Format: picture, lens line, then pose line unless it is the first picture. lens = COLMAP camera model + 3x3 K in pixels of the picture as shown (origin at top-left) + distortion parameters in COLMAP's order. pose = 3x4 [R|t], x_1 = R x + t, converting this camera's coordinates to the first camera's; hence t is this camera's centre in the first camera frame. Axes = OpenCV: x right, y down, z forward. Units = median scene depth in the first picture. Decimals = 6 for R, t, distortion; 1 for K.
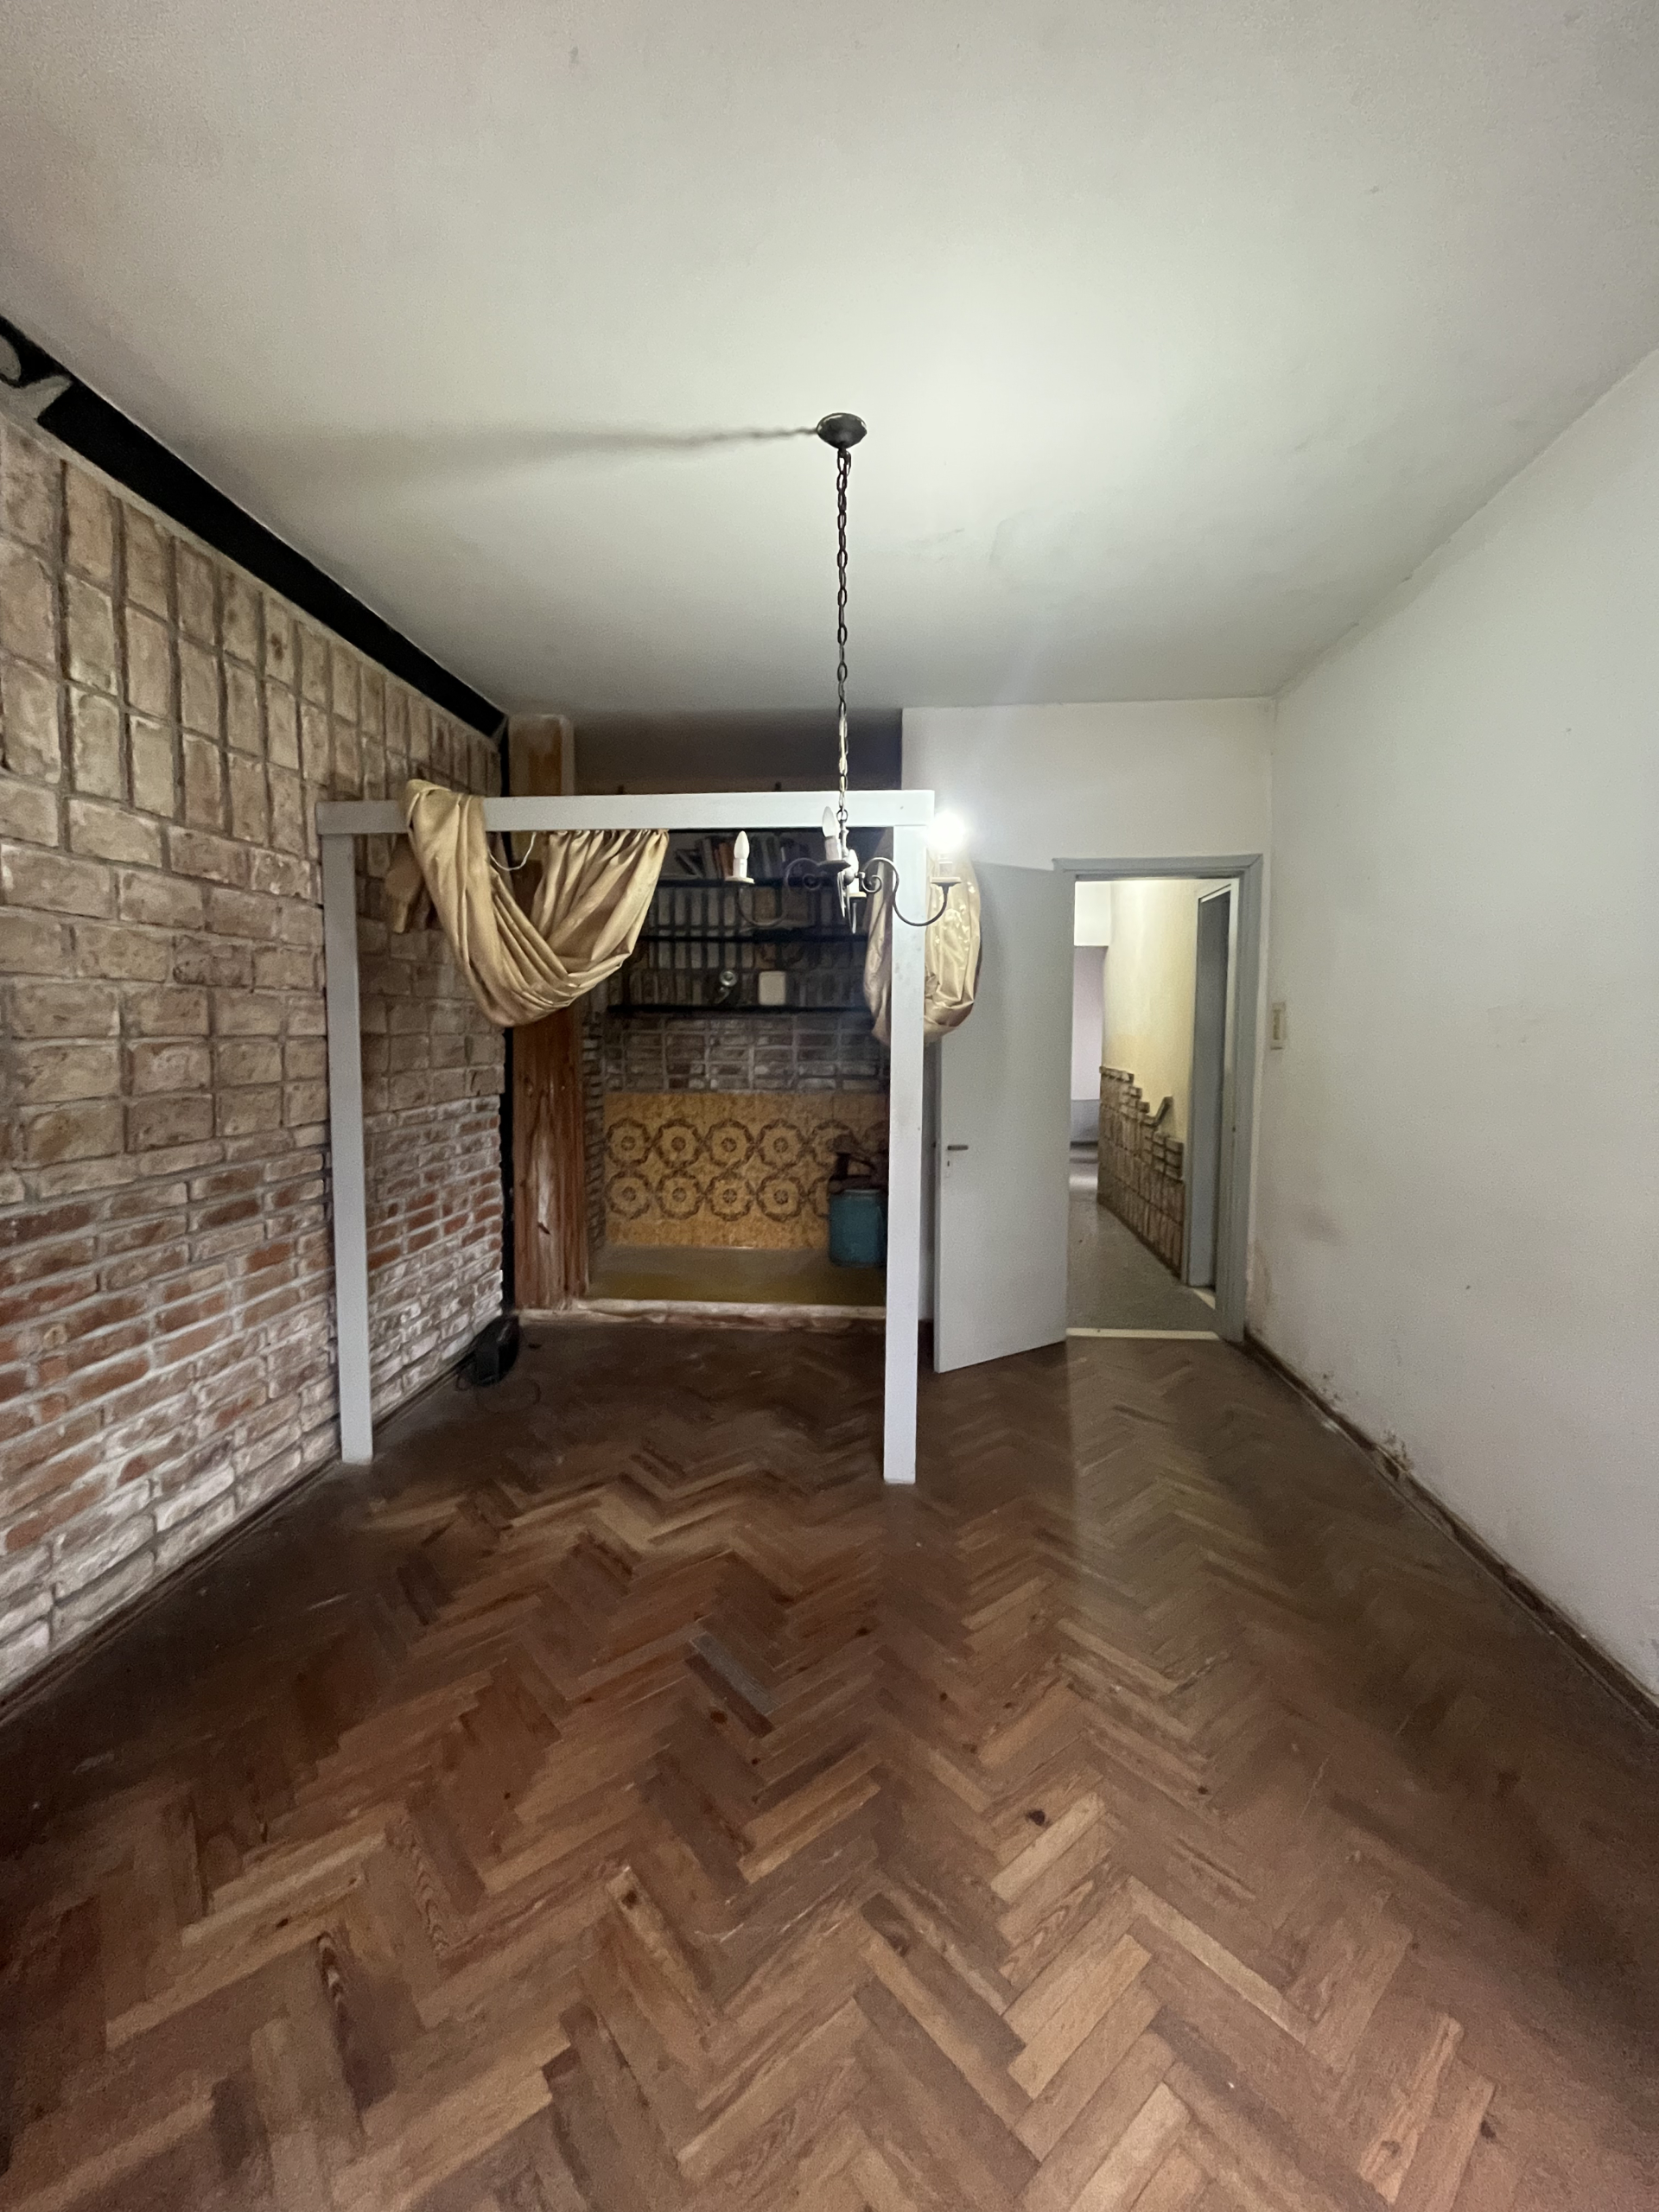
lens RADIAL K [[897.0, 0, 827.2], [0, 897.0, 1107.4], [0, 0, 1]] dist [-0.002202, -0.000109]
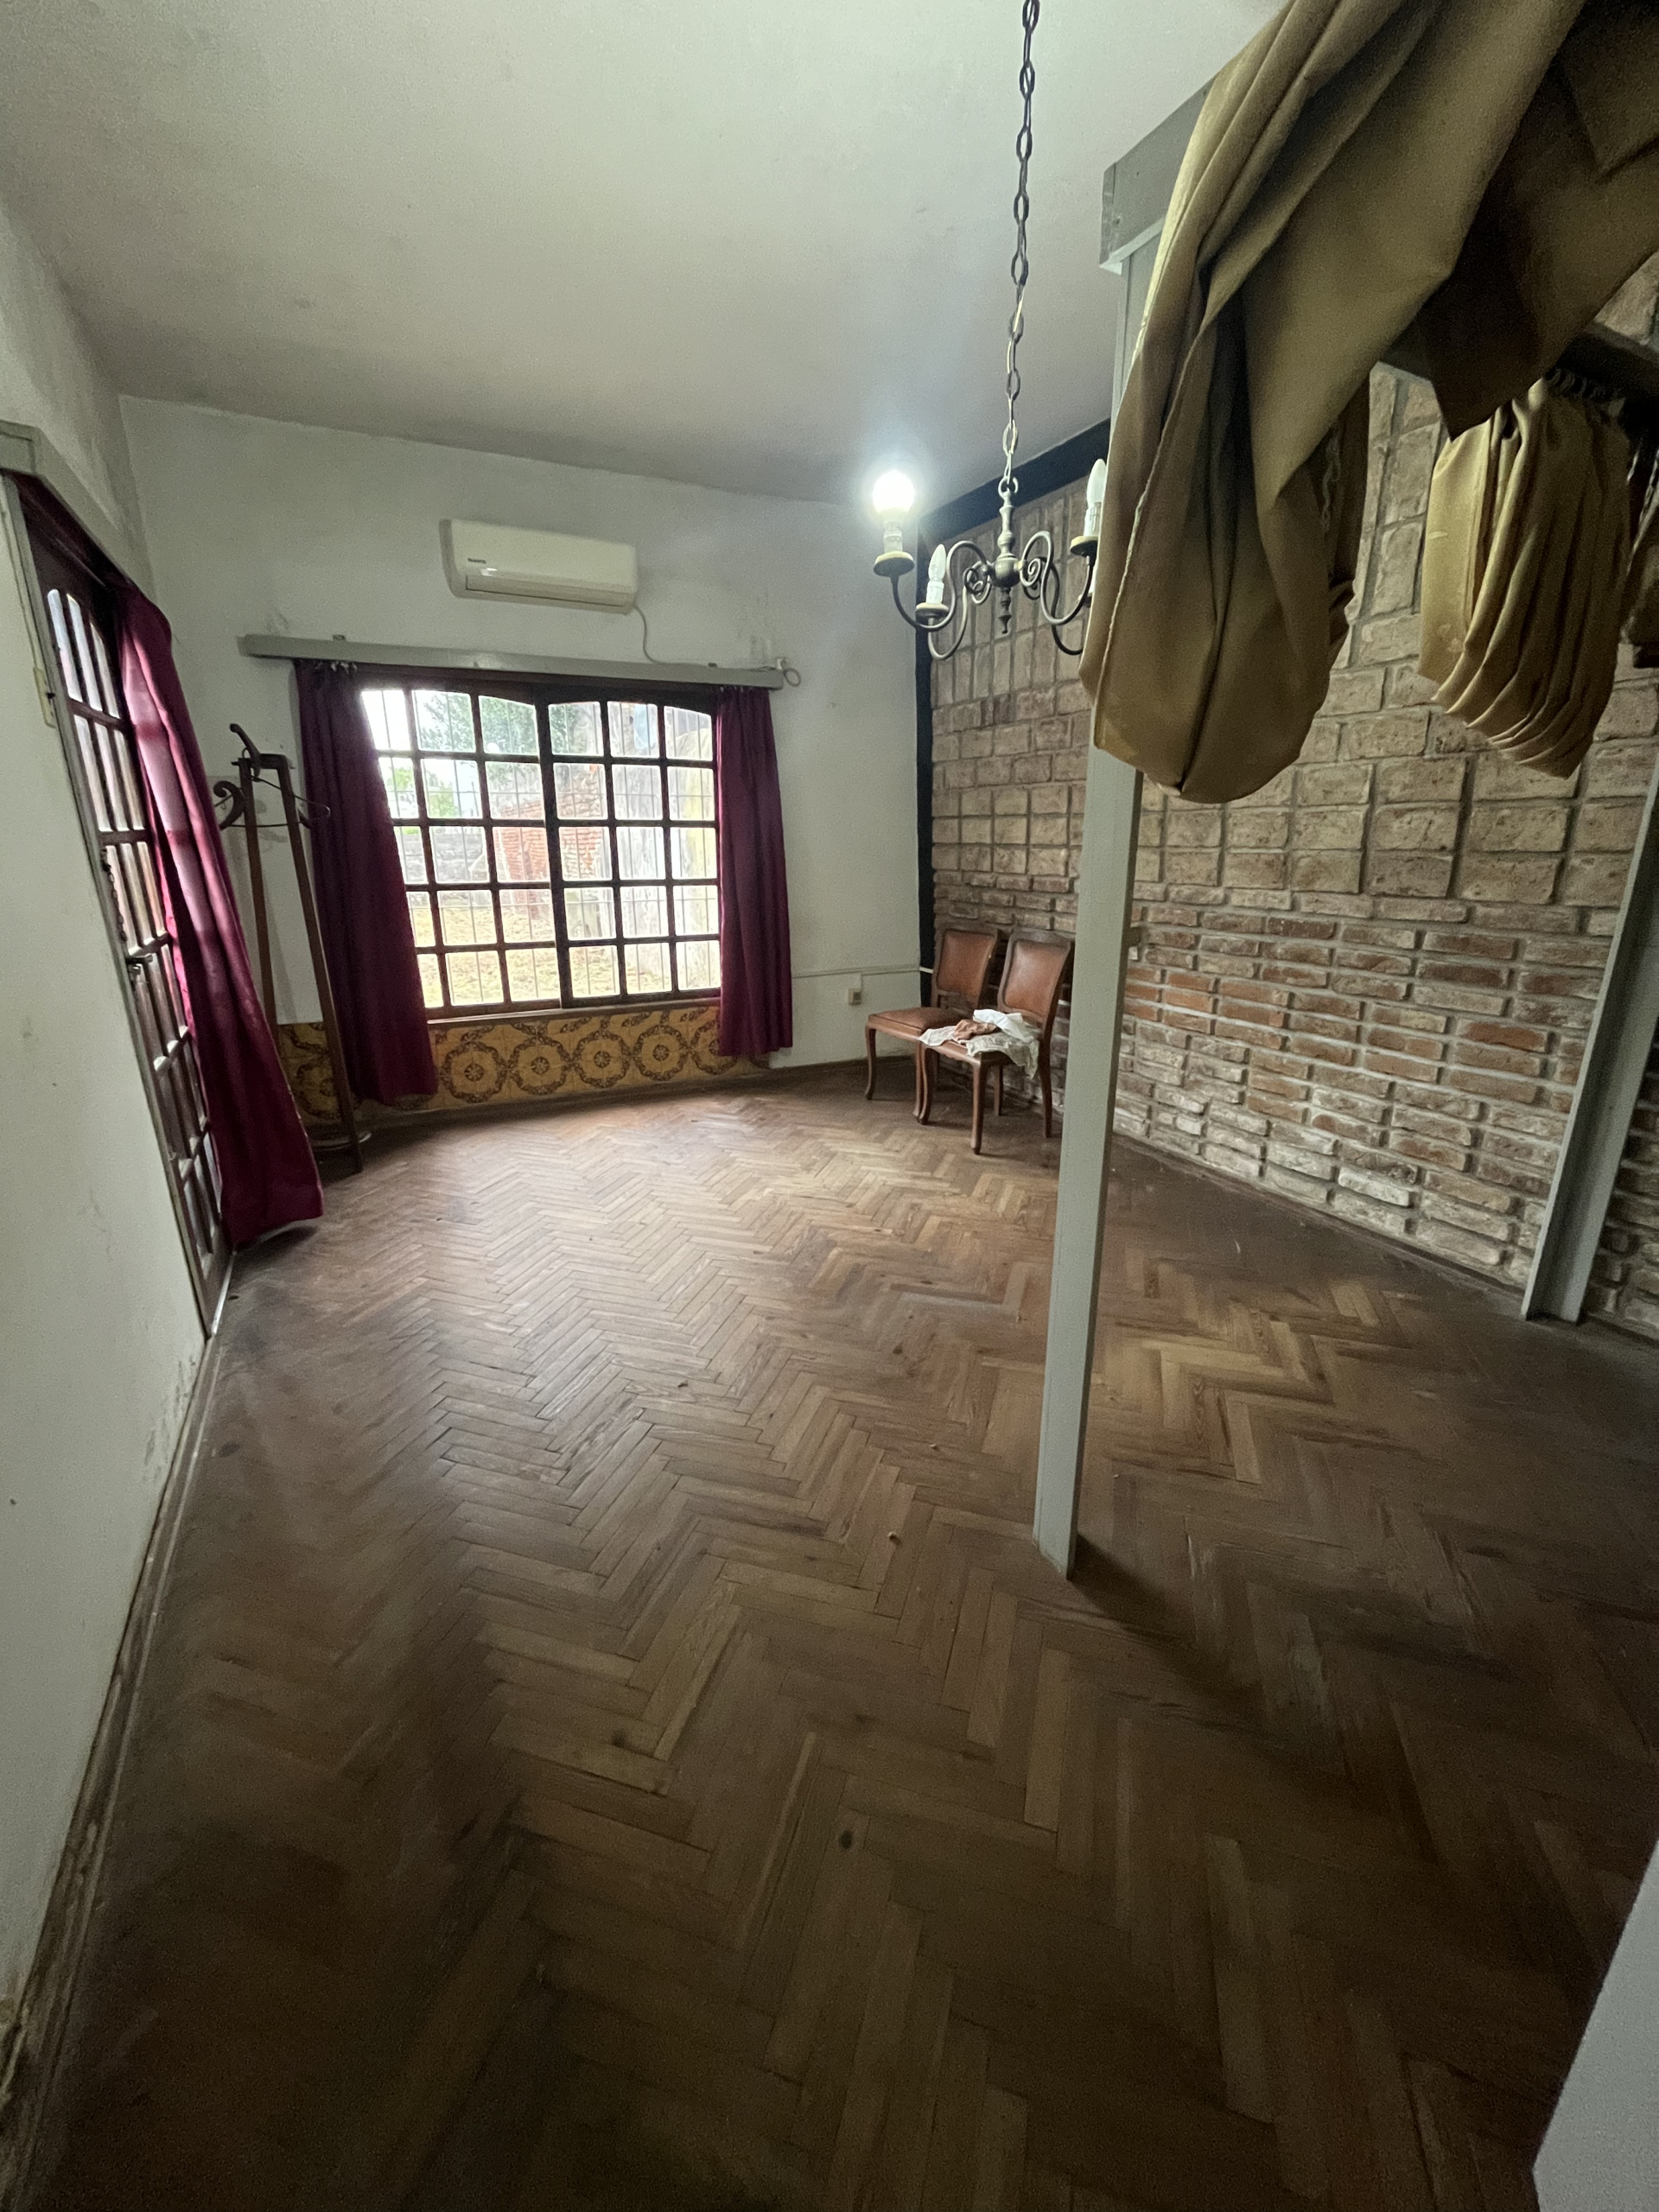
lens RADIAL K [[897.0, 0, 826.9], [0, 897.0, 1111.7], [0, 0, 1]] dist [-0.002202, -0.000109]
pose [[-0.841808, 0.162529, -0.514726, 0.593812], [-0.042101, 0.930916, 0.362798, -0.092313], [0.538132, 0.327077, -0.776811, 1.590175]]
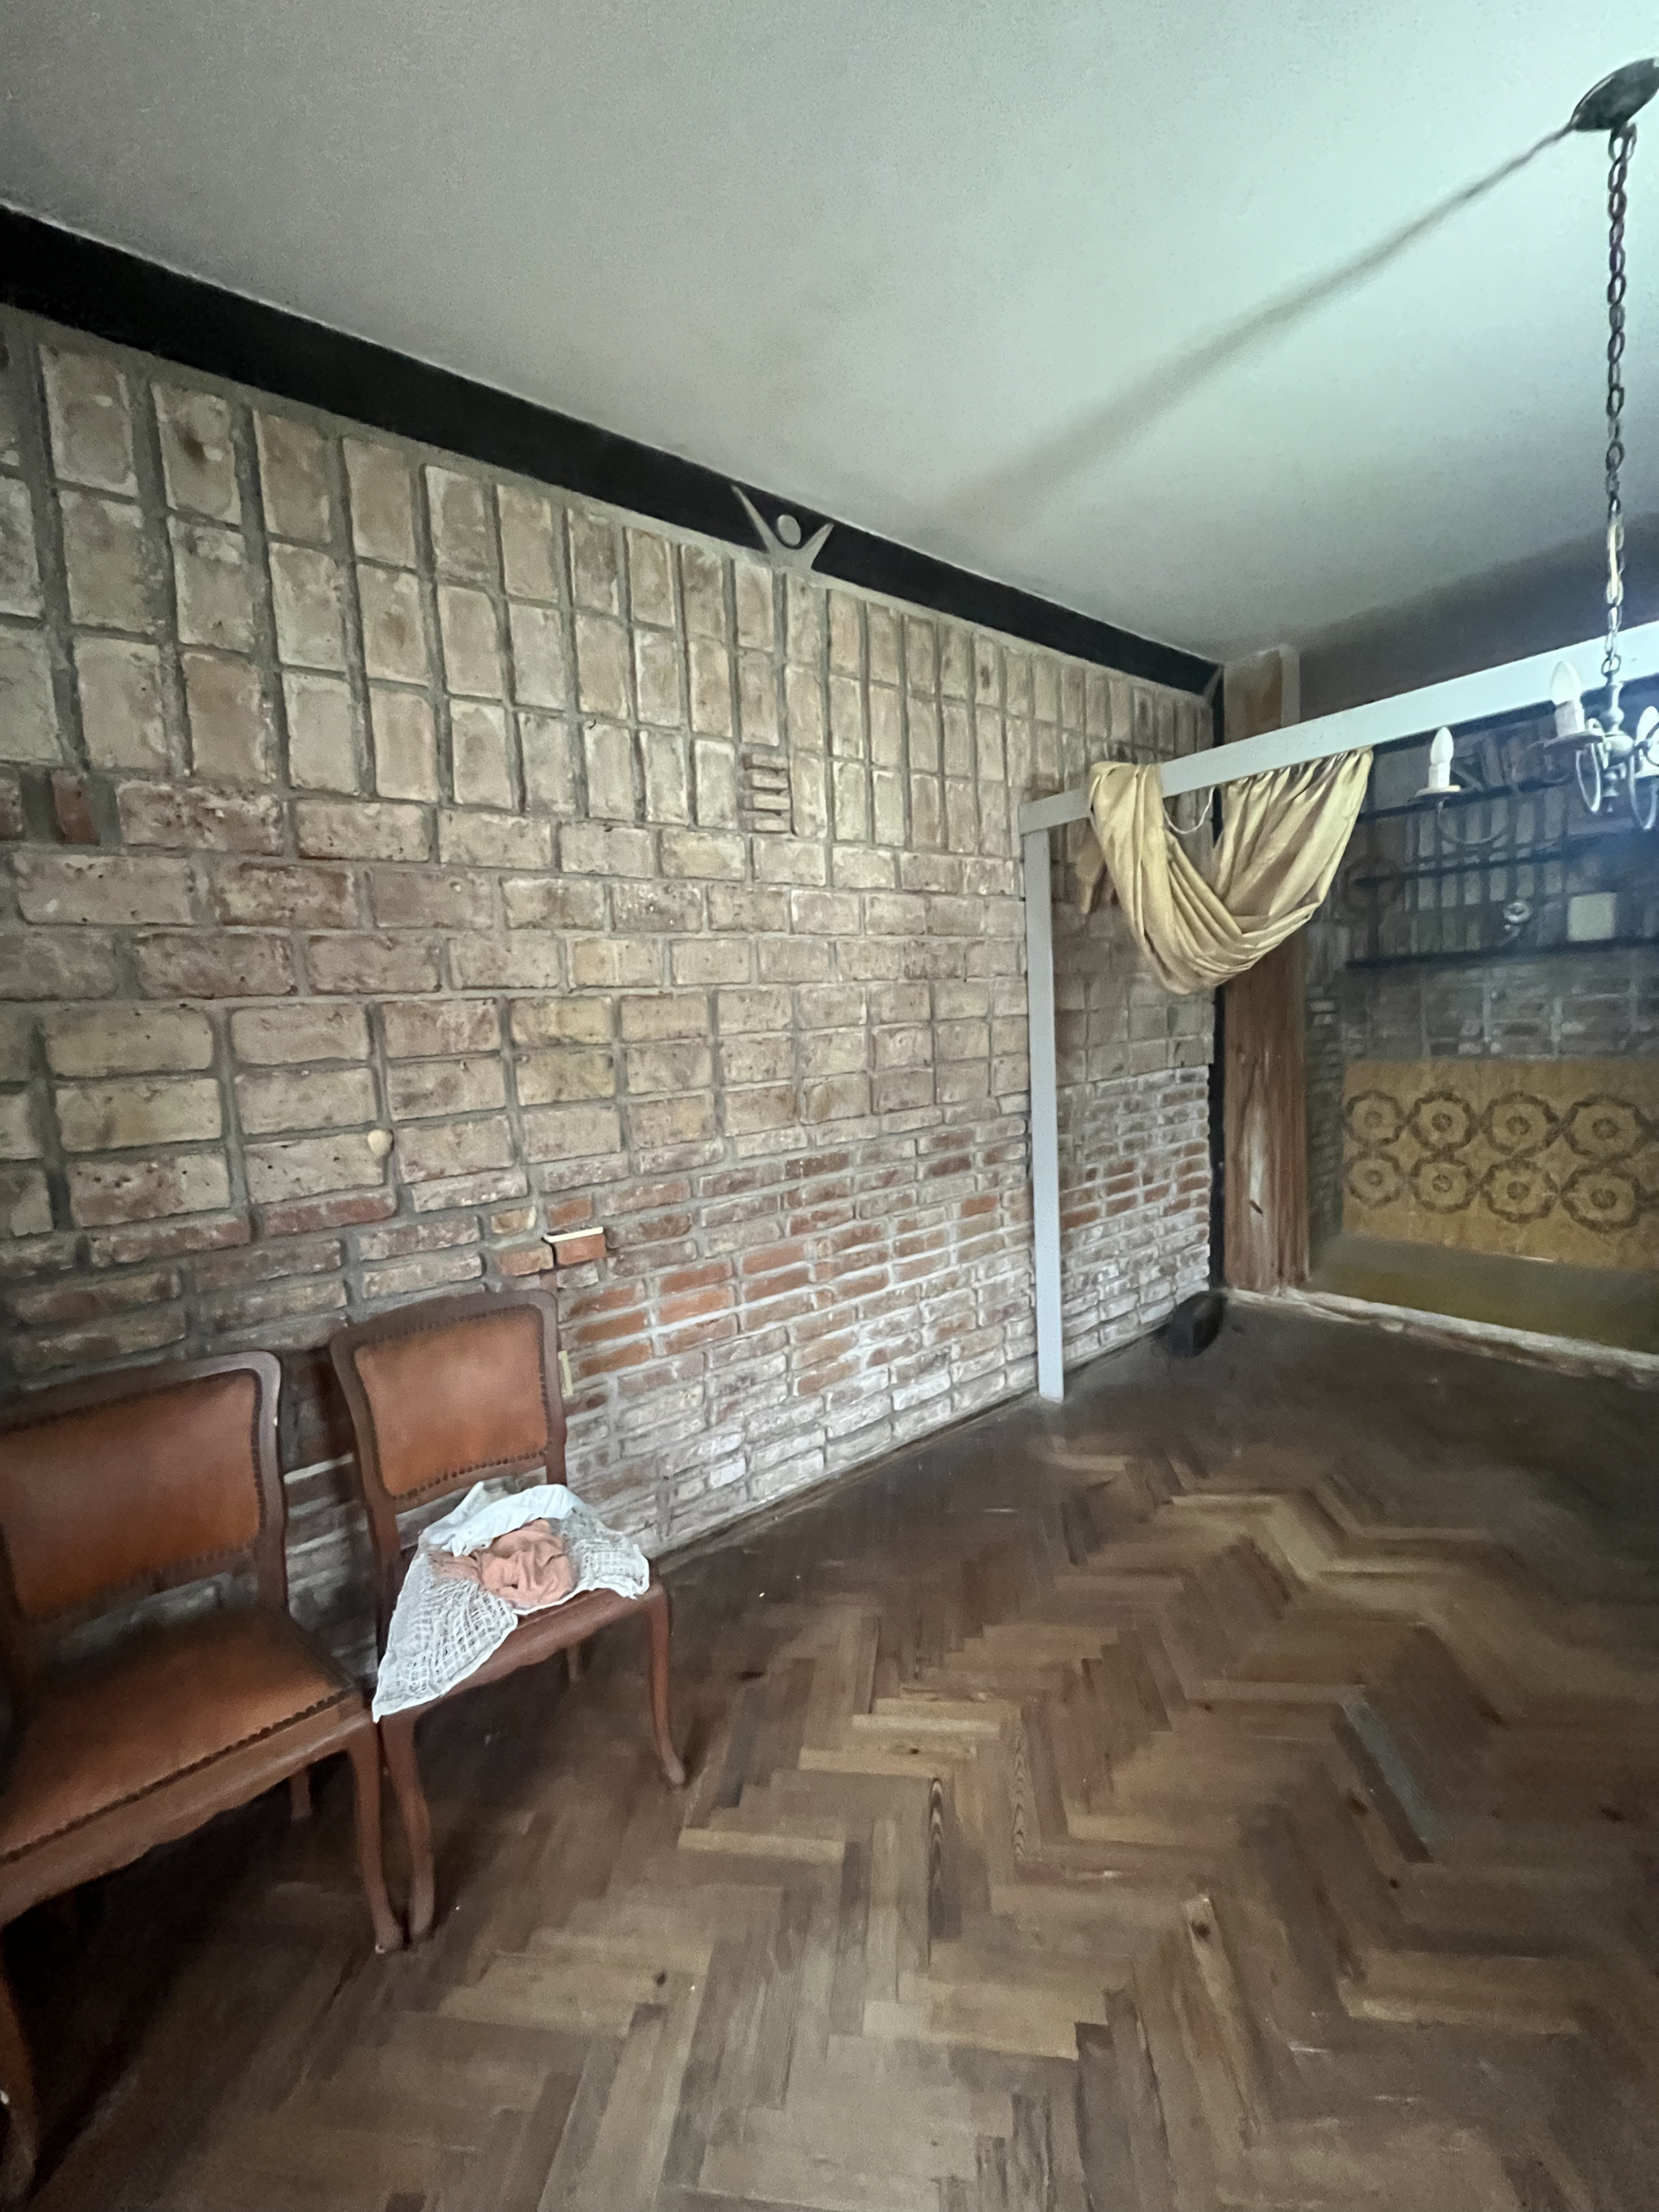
lens RADIAL K [[897.0, 0, 826.5], [0, 897.0, 1107.7], [0, 0, 1]] dist [-0.002202, -0.000109]
pose [[0.683434, 0.026470, -0.729532, 0.108961], [0.000242, 0.999334, 0.036486, -0.005611], [0.730012, -0.025112, 0.682973, 0.062548]]
